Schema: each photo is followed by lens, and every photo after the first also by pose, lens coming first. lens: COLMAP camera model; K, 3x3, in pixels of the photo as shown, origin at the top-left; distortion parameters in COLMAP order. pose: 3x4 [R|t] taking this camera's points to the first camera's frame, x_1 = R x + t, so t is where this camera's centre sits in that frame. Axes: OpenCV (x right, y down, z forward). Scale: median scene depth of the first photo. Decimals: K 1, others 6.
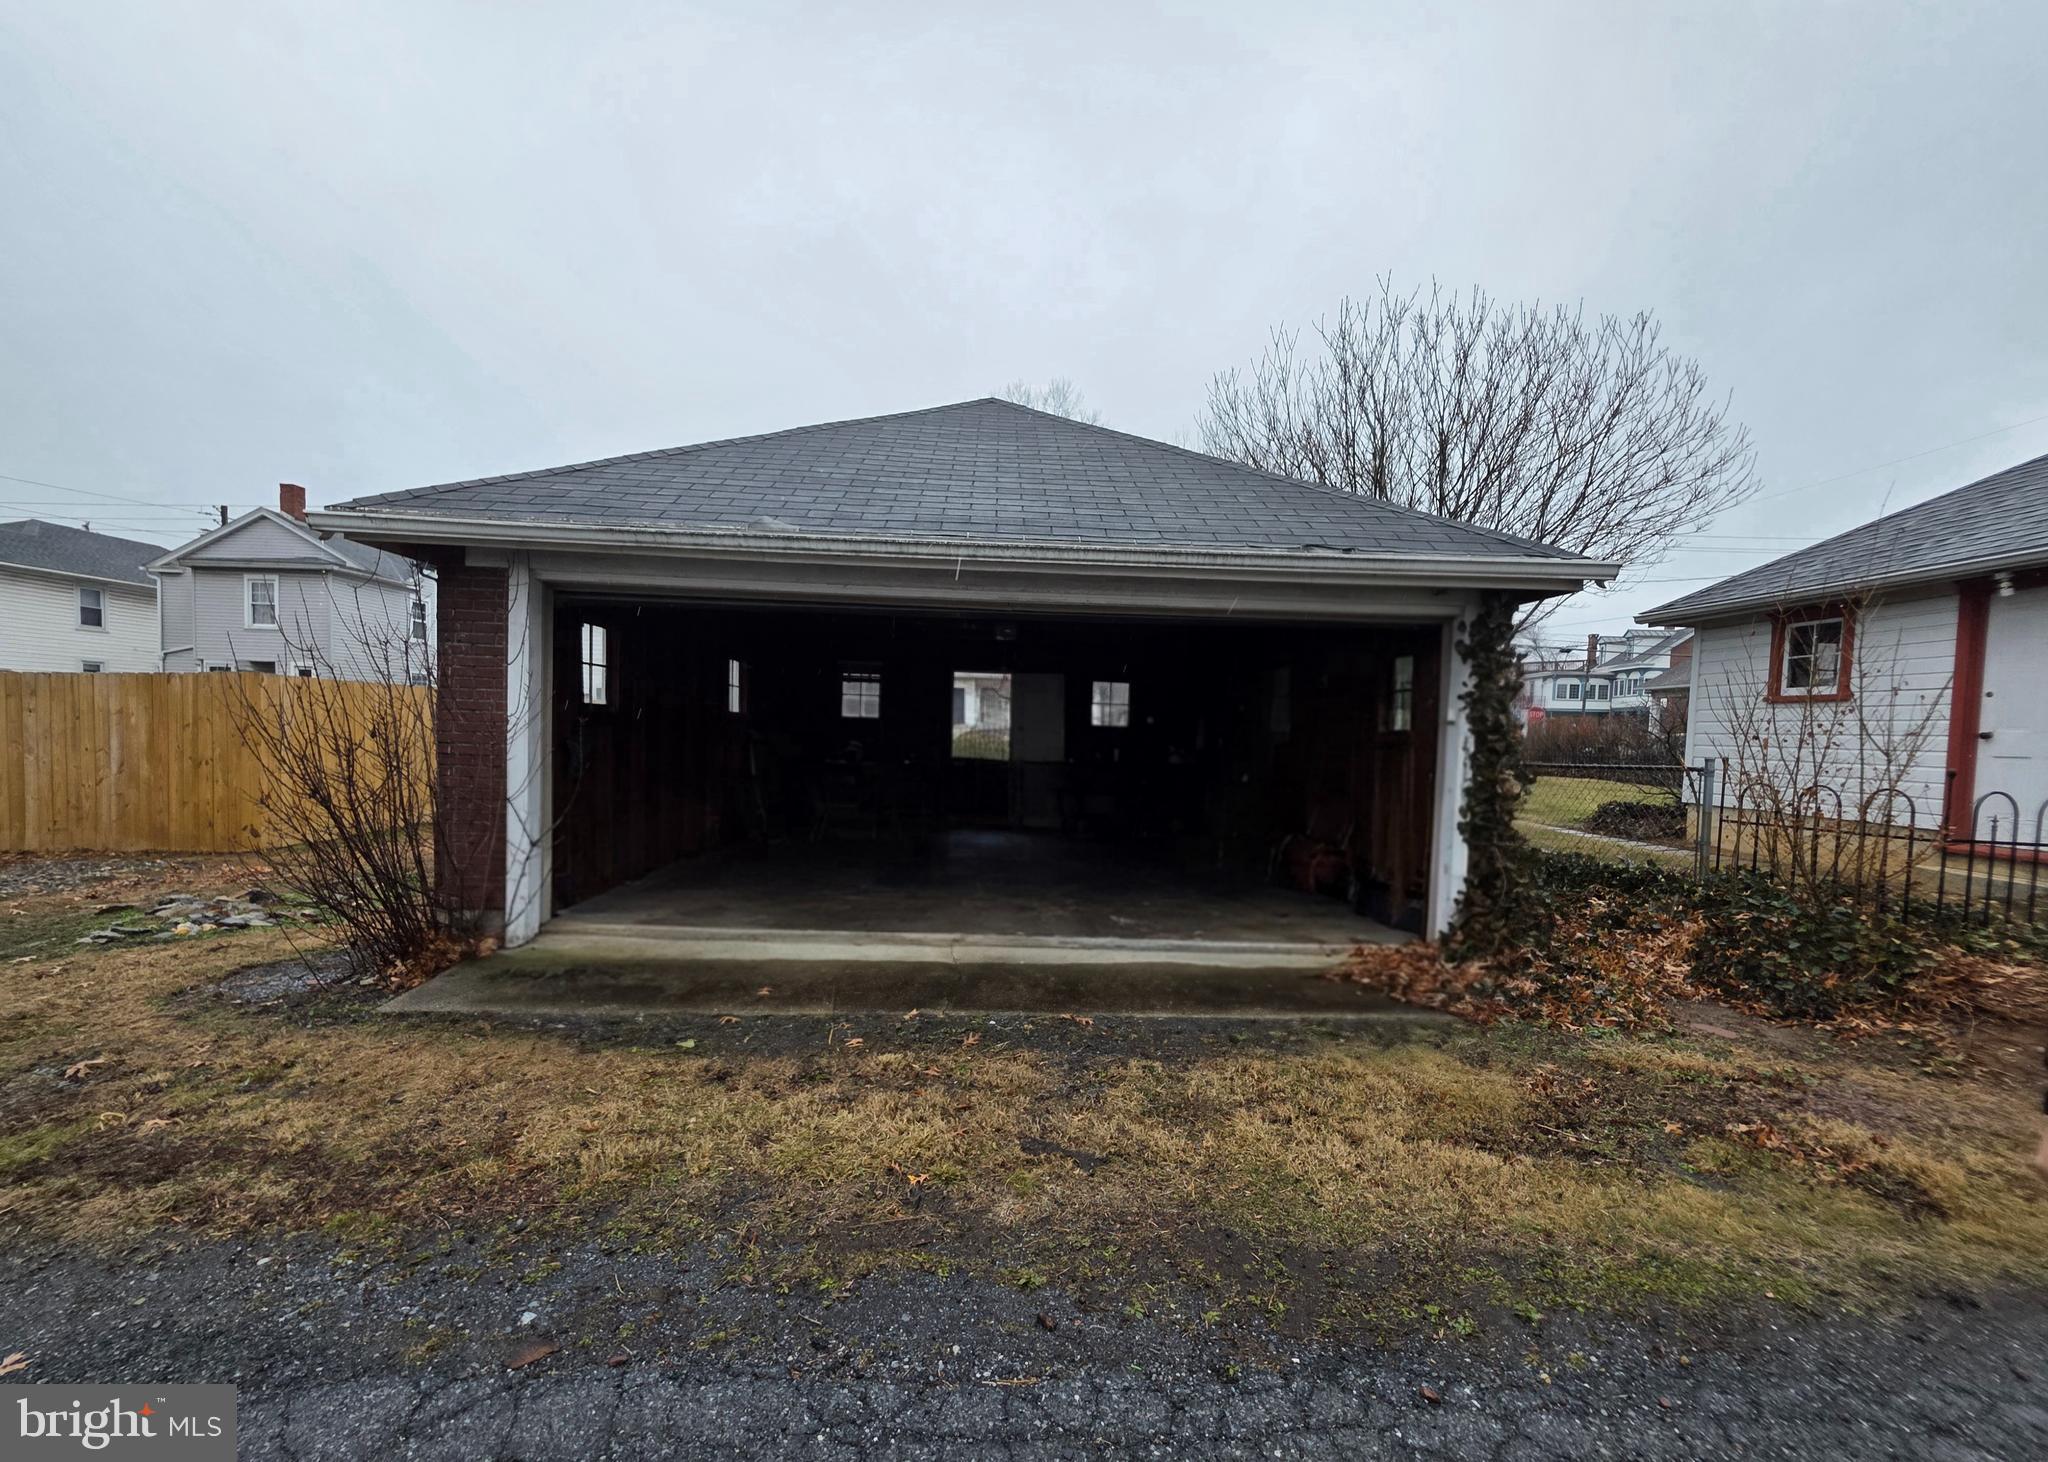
lens RADIAL K [[816.6, 0, 1040.9], [0, 816.6, 759.5], [0, 0, 1]] dist [0.000555, 0.000296]
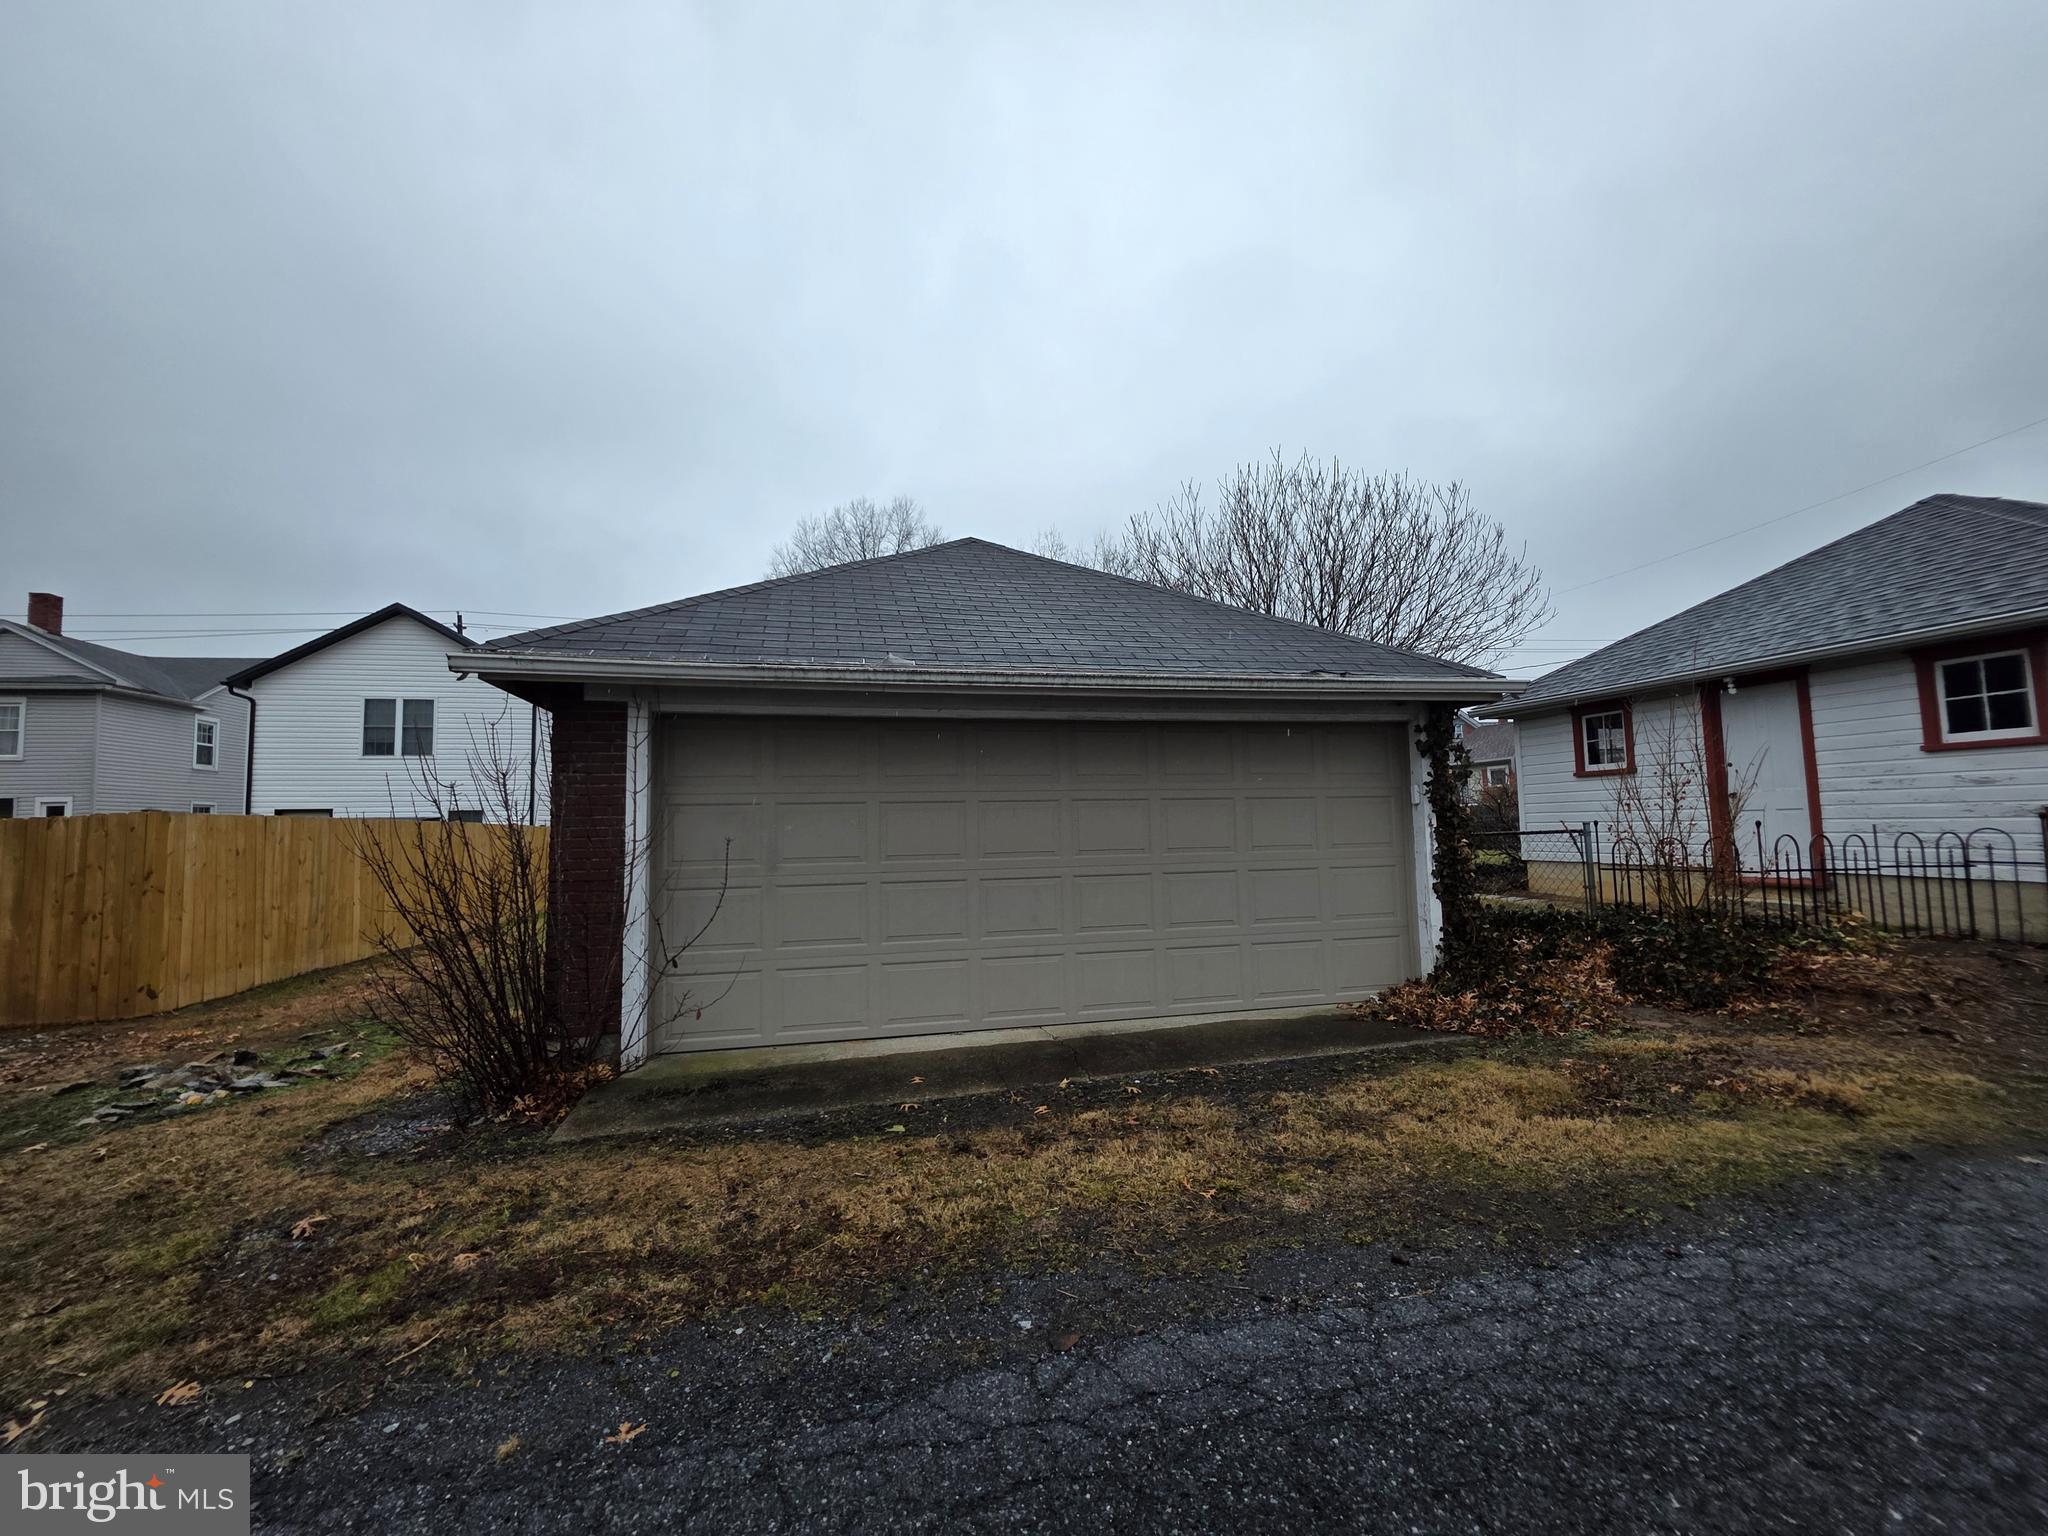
lens RADIAL K [[815.8, 0, 1025.6], [0, 815.8, 761.8], [0, 0, 1]] dist [0.002599, -0.000840]
pose [[0.978533, -0.037077, 0.202728, -0.389753], [0.060223, 0.992191, -0.109225, -0.010126], [-0.197095, 0.119090, 0.973125, -0.136281]]
